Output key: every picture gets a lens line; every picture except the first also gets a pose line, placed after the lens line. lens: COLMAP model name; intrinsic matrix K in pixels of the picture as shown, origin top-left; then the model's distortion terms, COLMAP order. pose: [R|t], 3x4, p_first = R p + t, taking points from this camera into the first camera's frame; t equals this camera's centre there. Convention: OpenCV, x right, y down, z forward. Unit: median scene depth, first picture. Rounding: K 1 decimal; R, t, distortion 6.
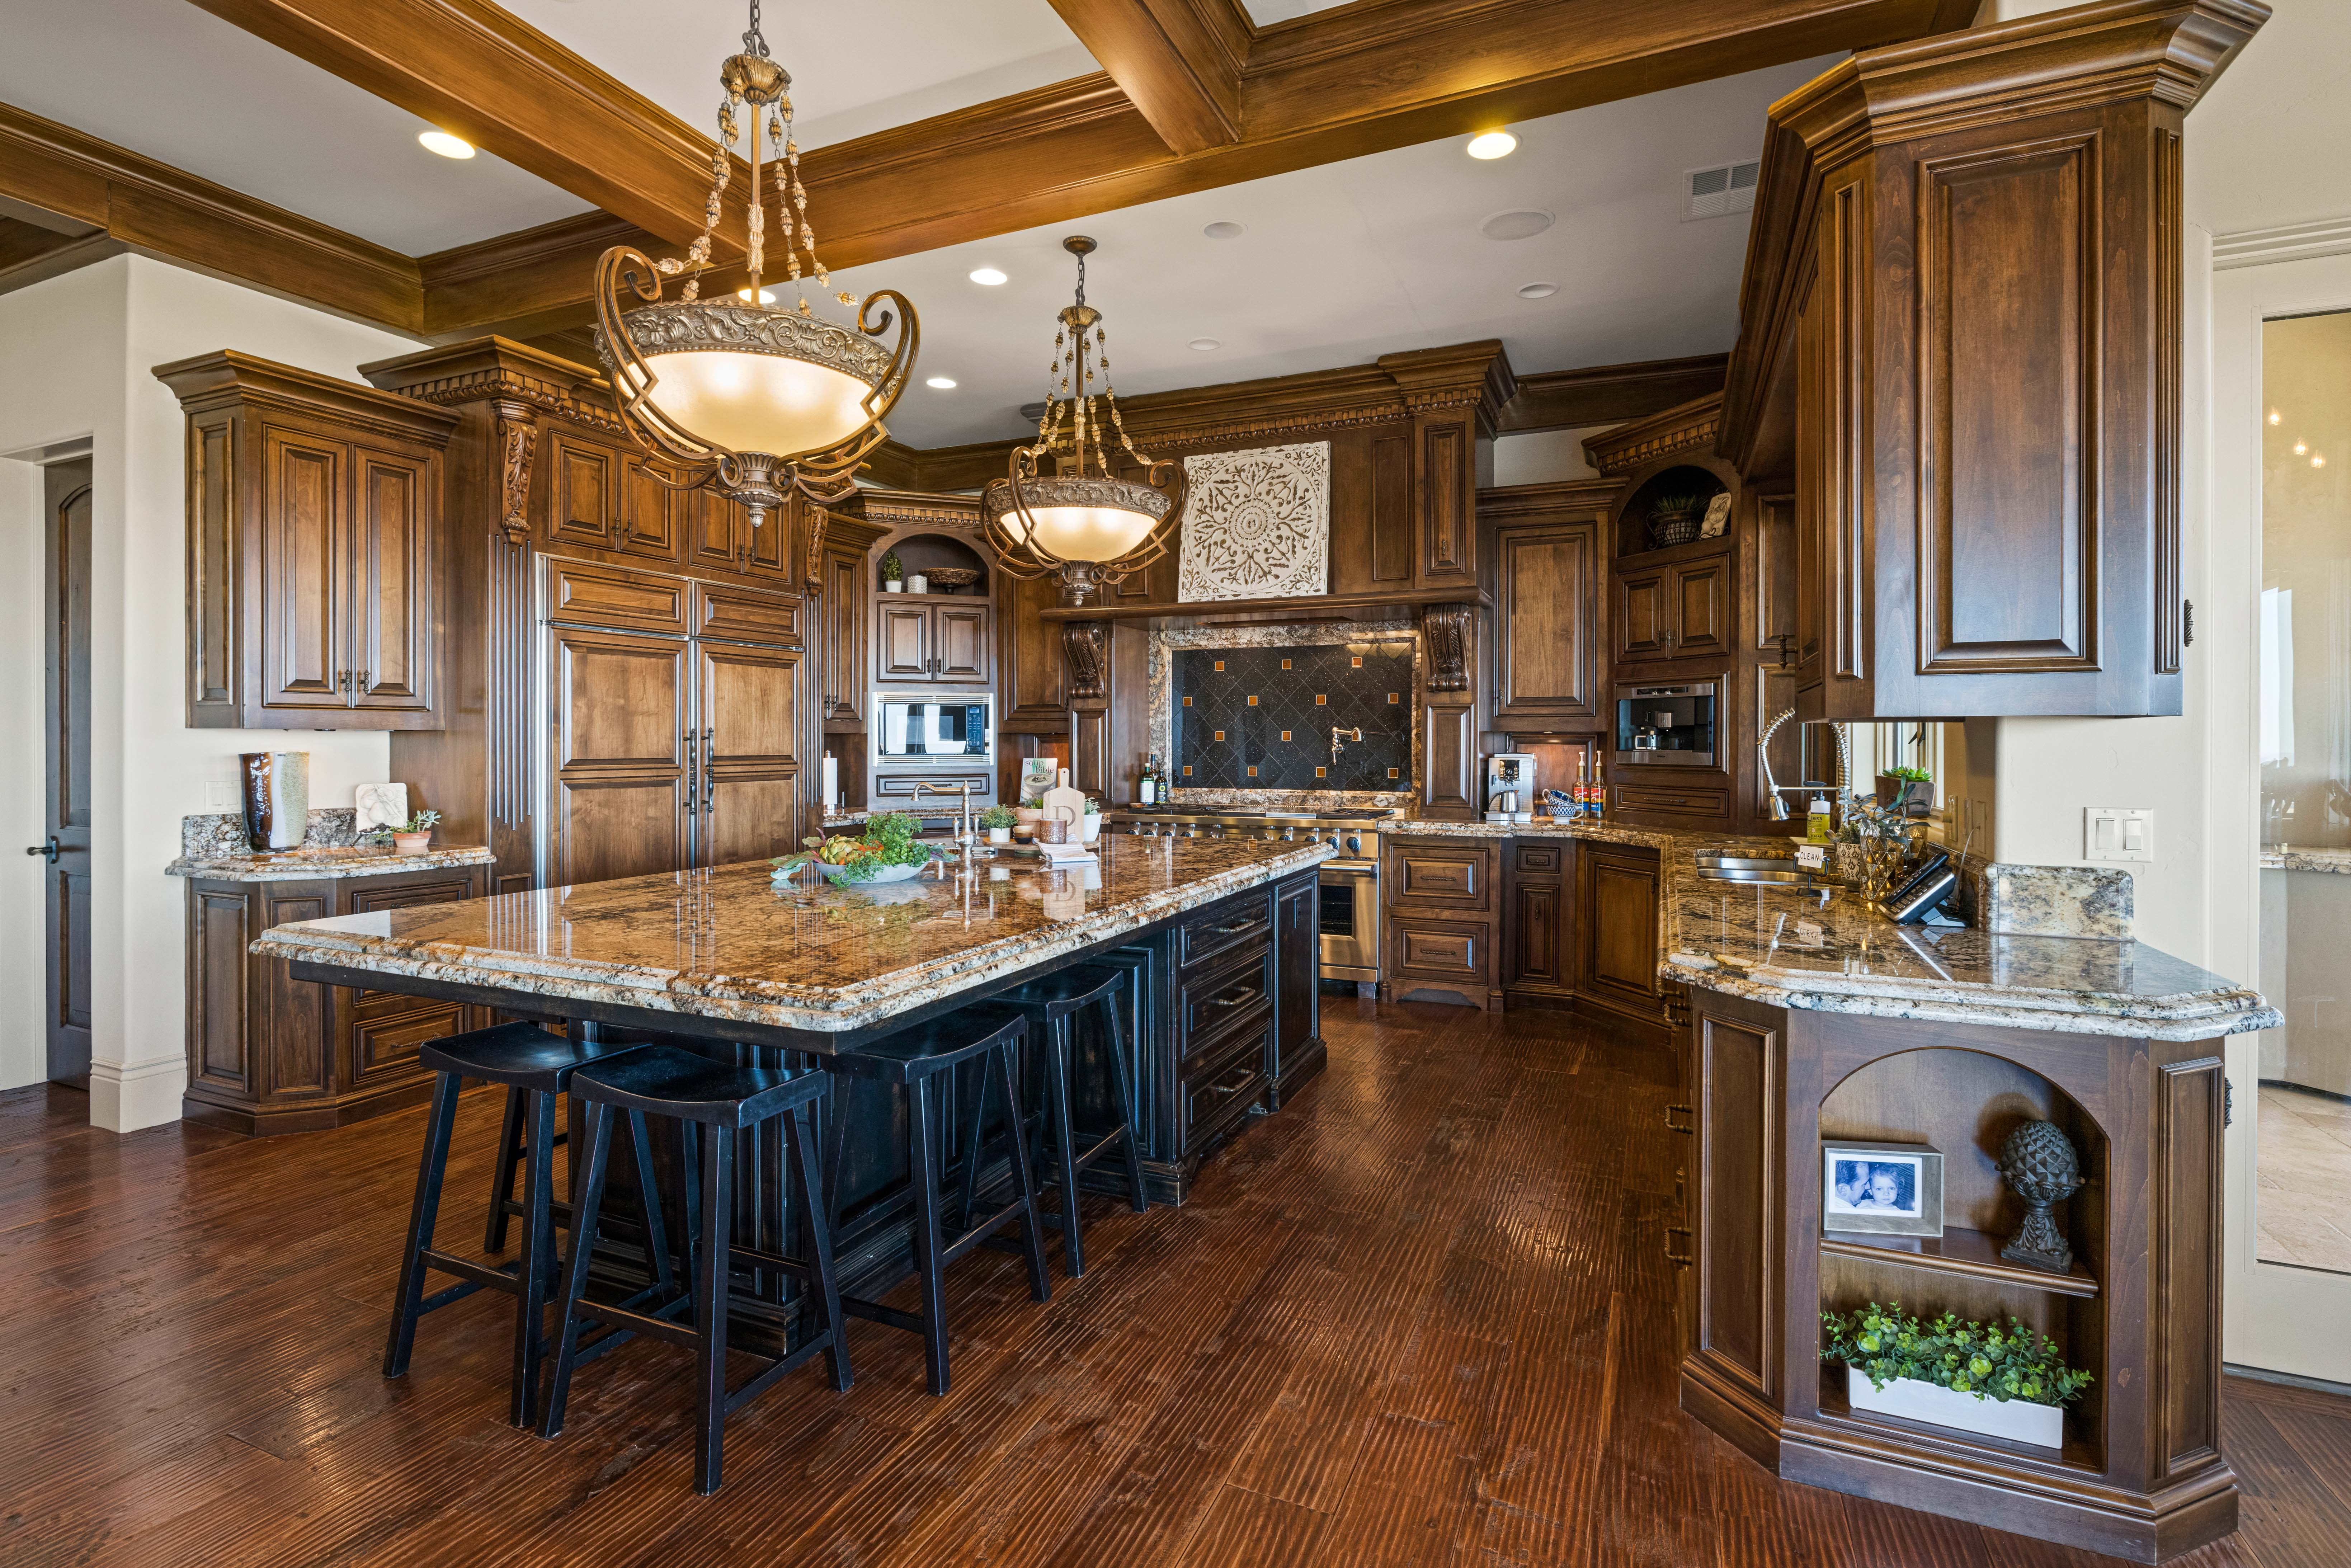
lens RADIAL K [[1110.1, 0, 1176.9], [0, 1110.1, 742.0], [0, 0, 1]] dist [-0.000742, 0.000043]
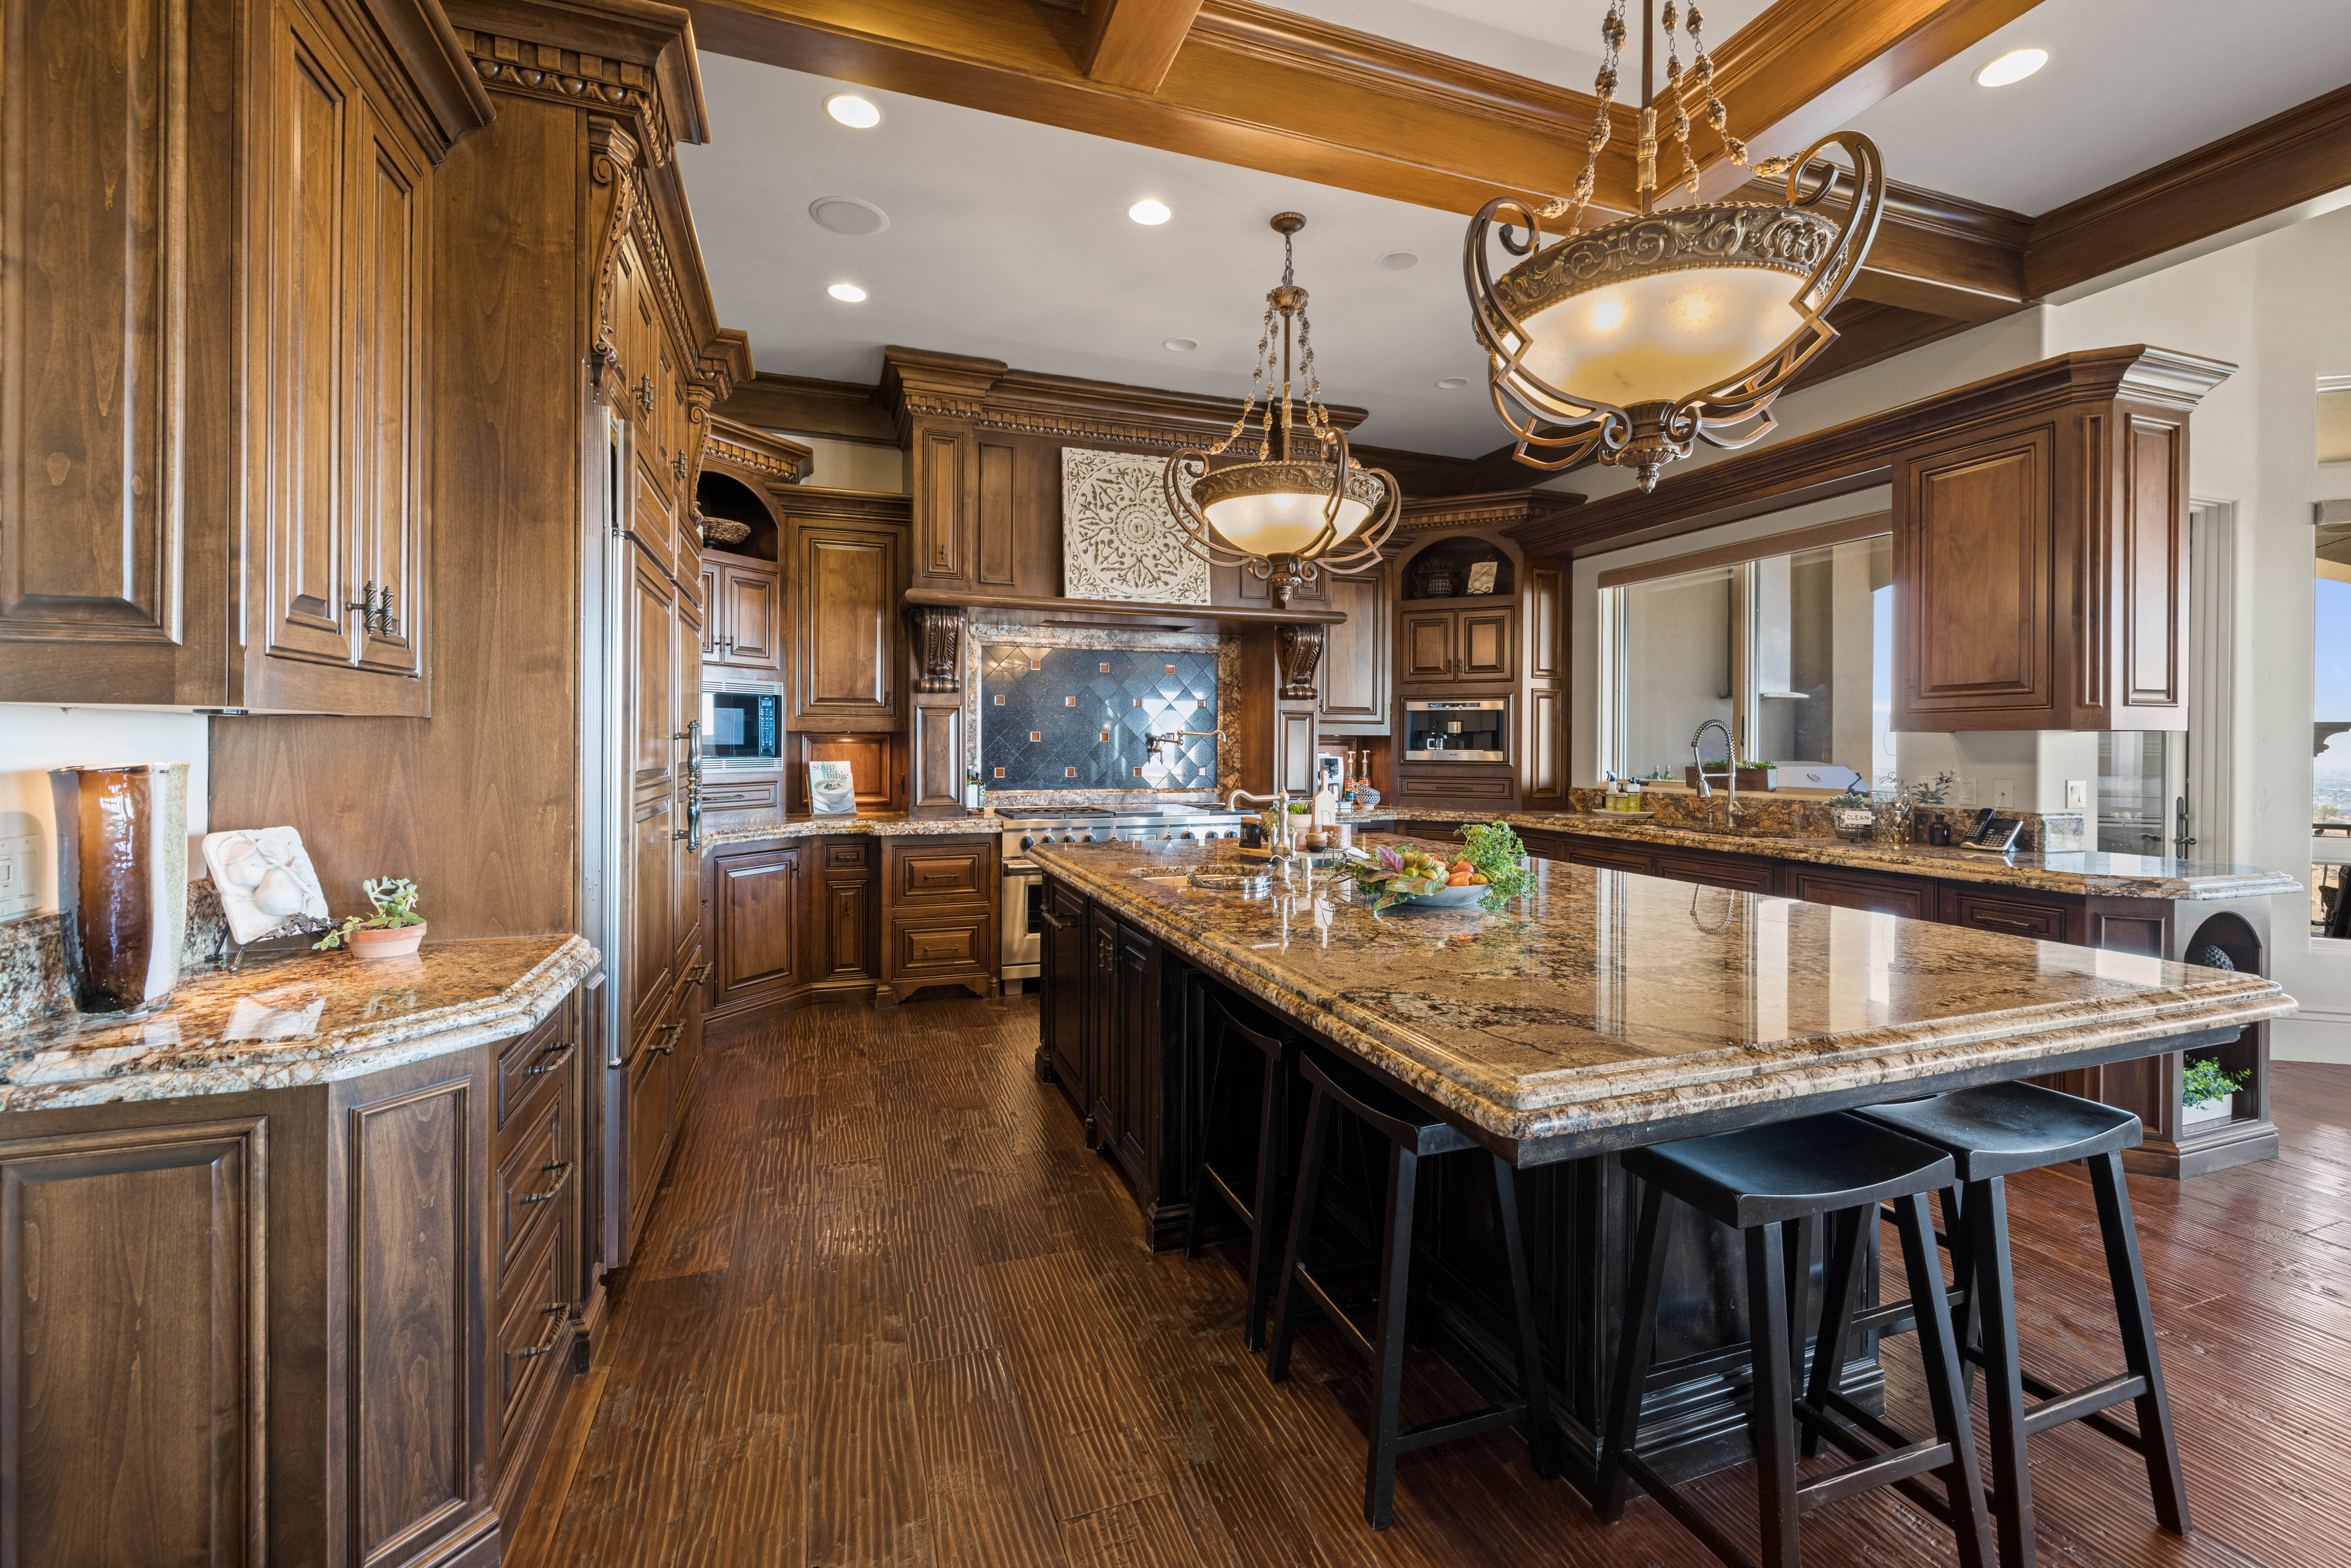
lens RADIAL K [[991.3, 0, 1181.5], [0, 991.3, 749.7], [0, 0, 1]] dist [0.000311, -0.000157]
pose [[0.722834, -0.002405, 0.691017, -0.528109], [-0.002423, 0.999979, 0.006015, 0.000639], [-0.691017, -0.006022, 0.722813, 0.313582]]
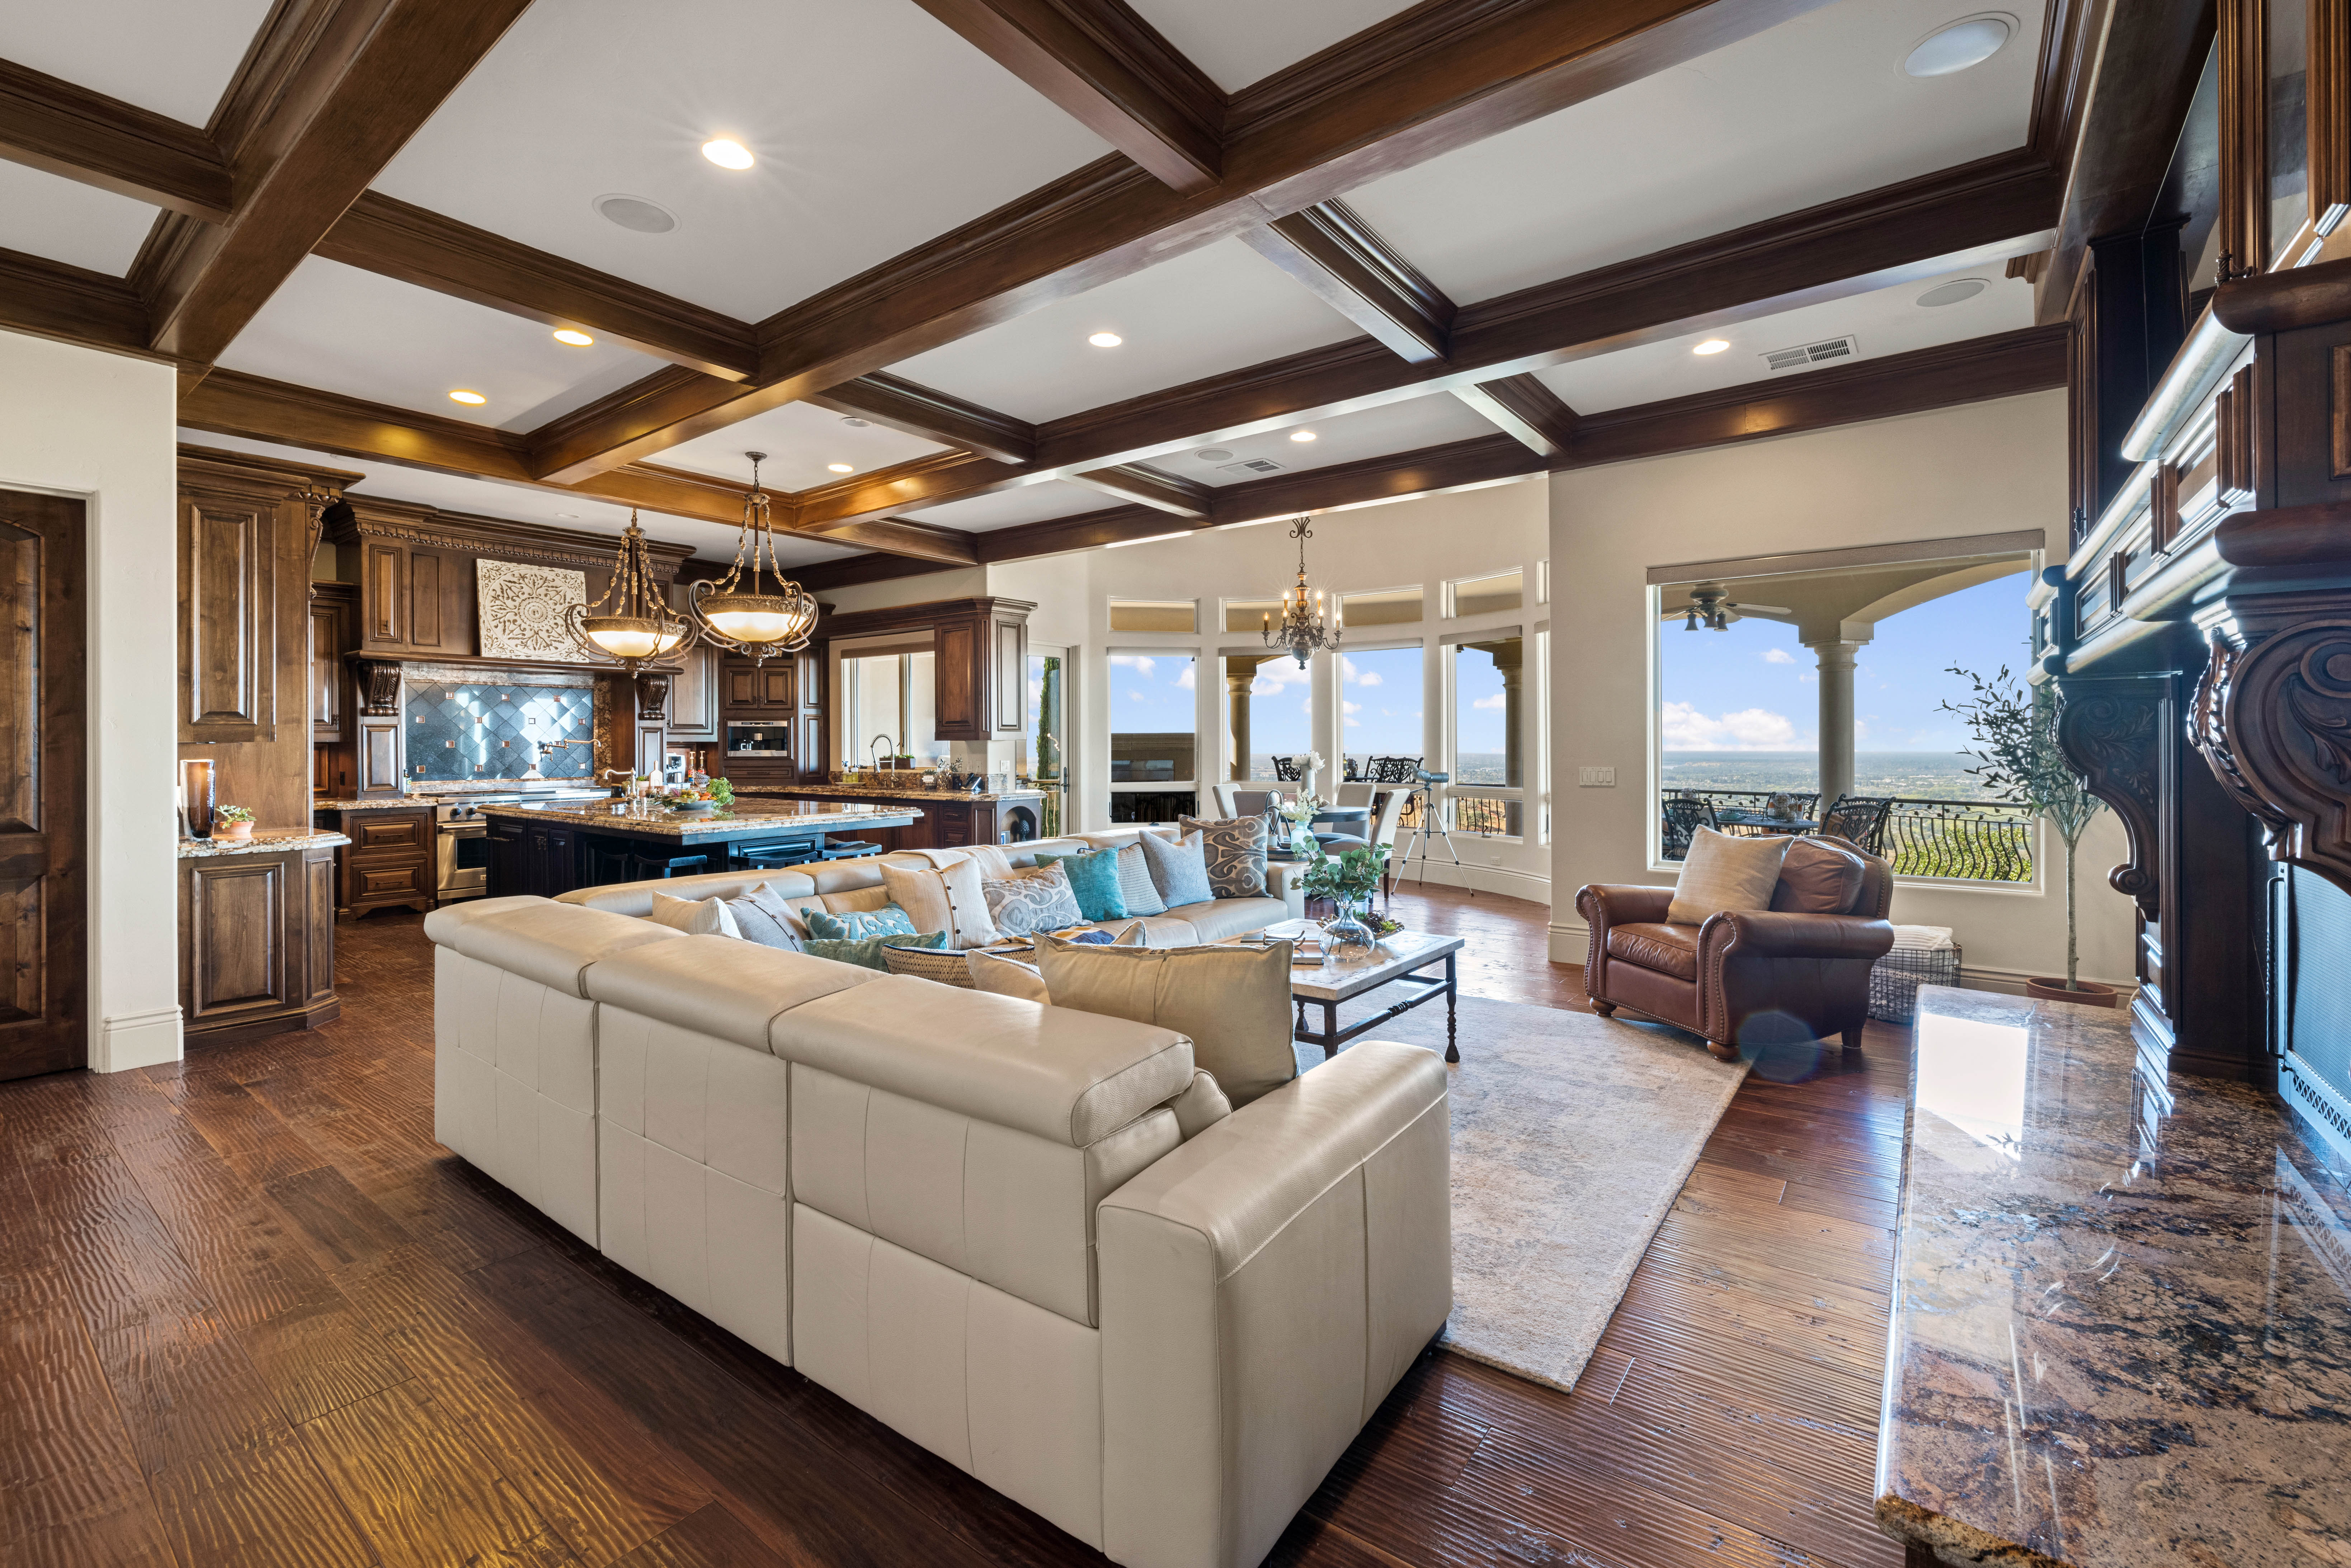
lens RADIAL K [[991.3, 0, 1181.5], [0, 991.3, 749.7], [0, 0, 1]] dist [0.000311, -0.000157]
pose [[0.226246, -0.008490, 0.974033, -1.116796], [0.004232, 0.999961, 0.007733, -0.004490], [-0.974061, 0.002373, 0.226273, -0.237706]]
